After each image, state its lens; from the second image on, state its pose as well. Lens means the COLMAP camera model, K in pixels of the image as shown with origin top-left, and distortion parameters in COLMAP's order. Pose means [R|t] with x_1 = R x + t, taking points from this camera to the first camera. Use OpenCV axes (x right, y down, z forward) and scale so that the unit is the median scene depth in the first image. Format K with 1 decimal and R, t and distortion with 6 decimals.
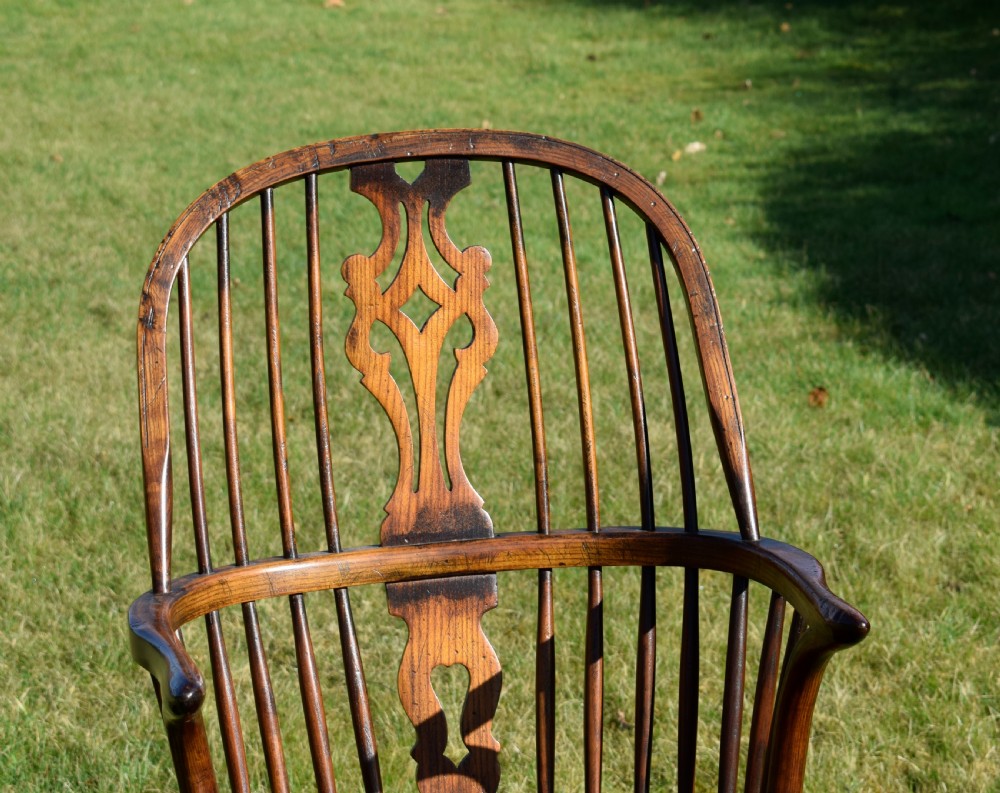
lens RADIAL K [[3010.0, 0, 496.1], [0, 3010.0, 370.7], [0, 0, 1]] dist [-0.039174, 0.215372]
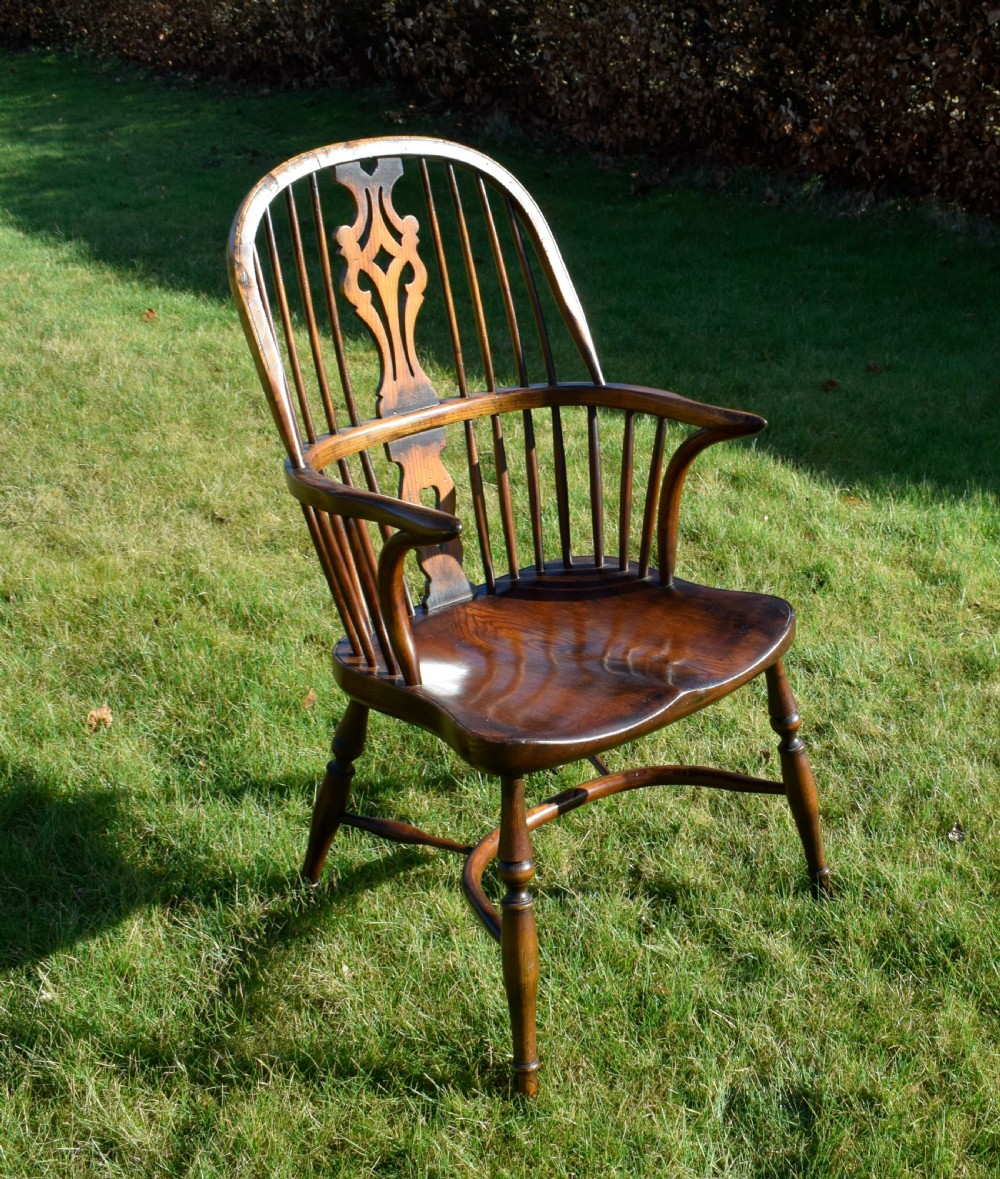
lens RADIAL K [[1555.5, 0, 681.9], [0, 1555.5, 593.5], [0, 0, 1]] dist [-0.021744, -0.014969]
pose [[0.807525, -0.193984, 0.557022, -0.373908], [0.080733, 0.971835, 0.221402, -0.018308], [-0.584282, -0.133817, 0.800442, 0.259168]]
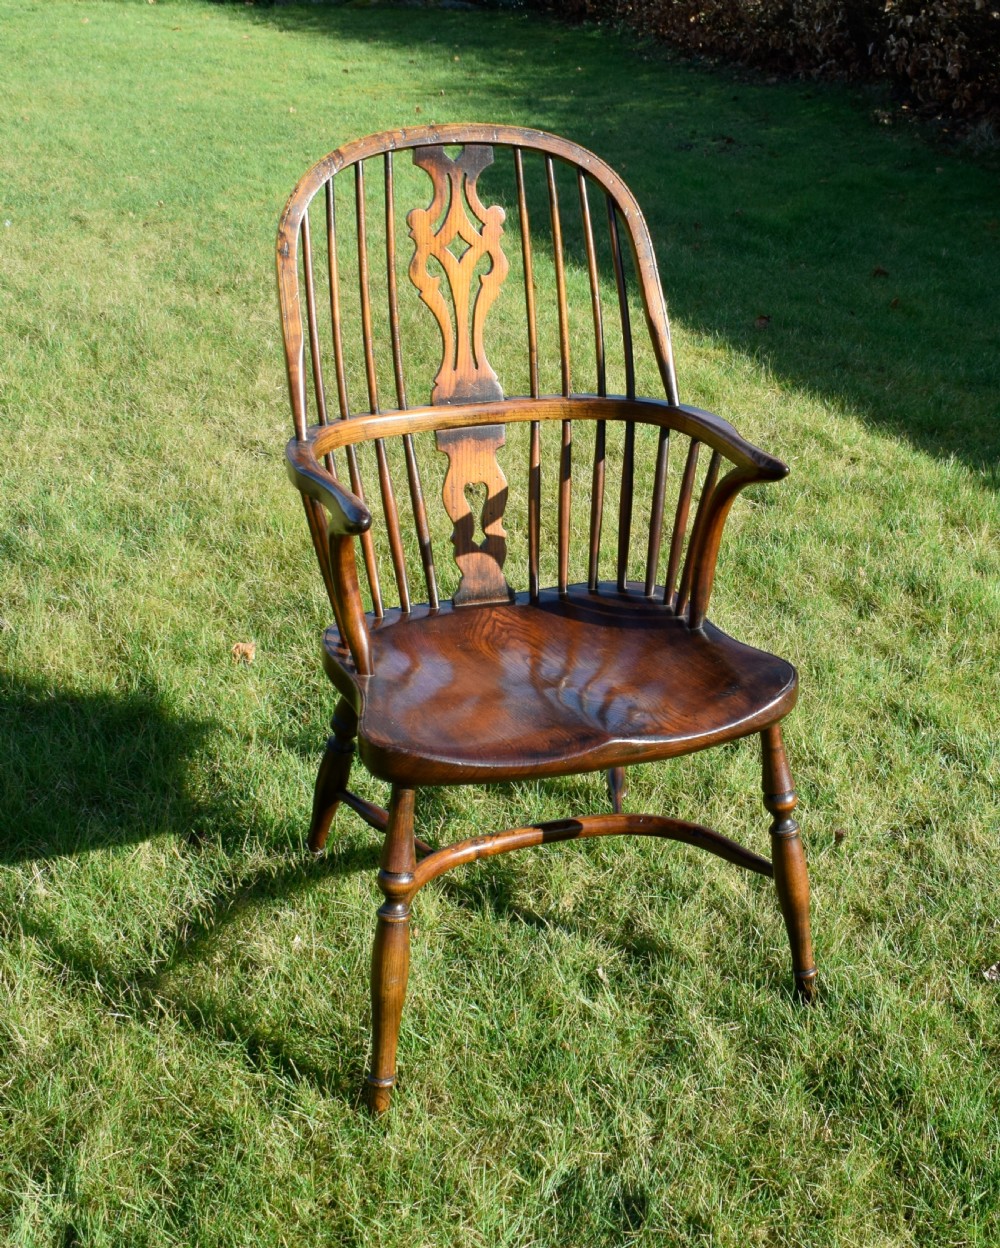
lens RADIAL K [[1602.8, 0, 626.1], [0, 1602.8, 608.5], [0, 0, 1]] dist [-0.024484, 0.016622]
pose [[0.972243, -0.020926, 0.233034, -0.133796], [-0.029830, 0.976778, 0.212167, -0.016517], [-0.232062, -0.213229, 0.949042, 0.184218]]
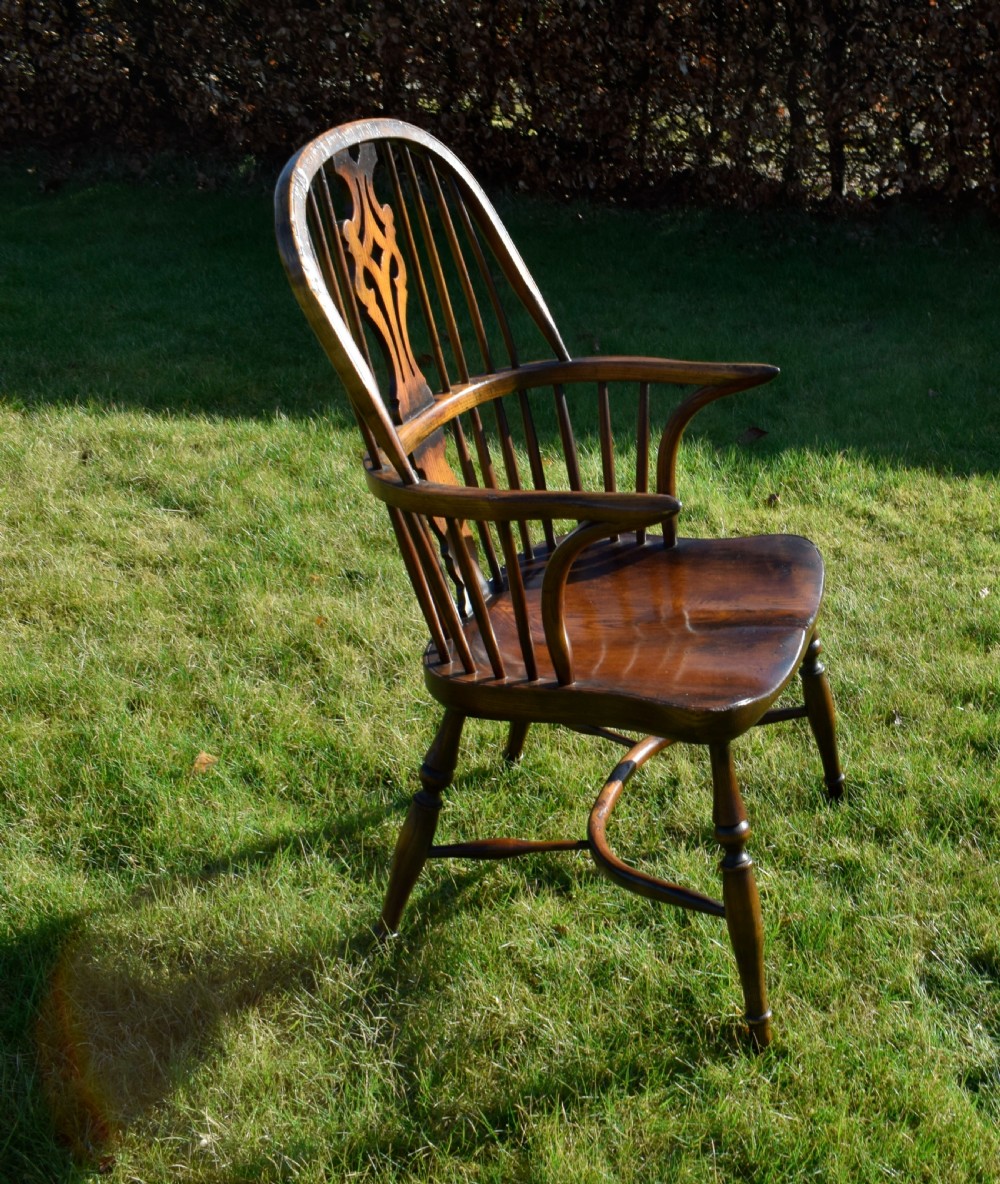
lens RADIAL K [[1504.8, 0, 765.0], [0, 1504.8, 609.0], [0, 0, 1]] dist [-0.017655, 0.010493]
pose [[0.389194, -0.349992, 0.852076, -0.613271], [0.151116, 0.936734, 0.315742, -0.059635], [-0.908676, 0.005878, 0.417461, 0.541310]]
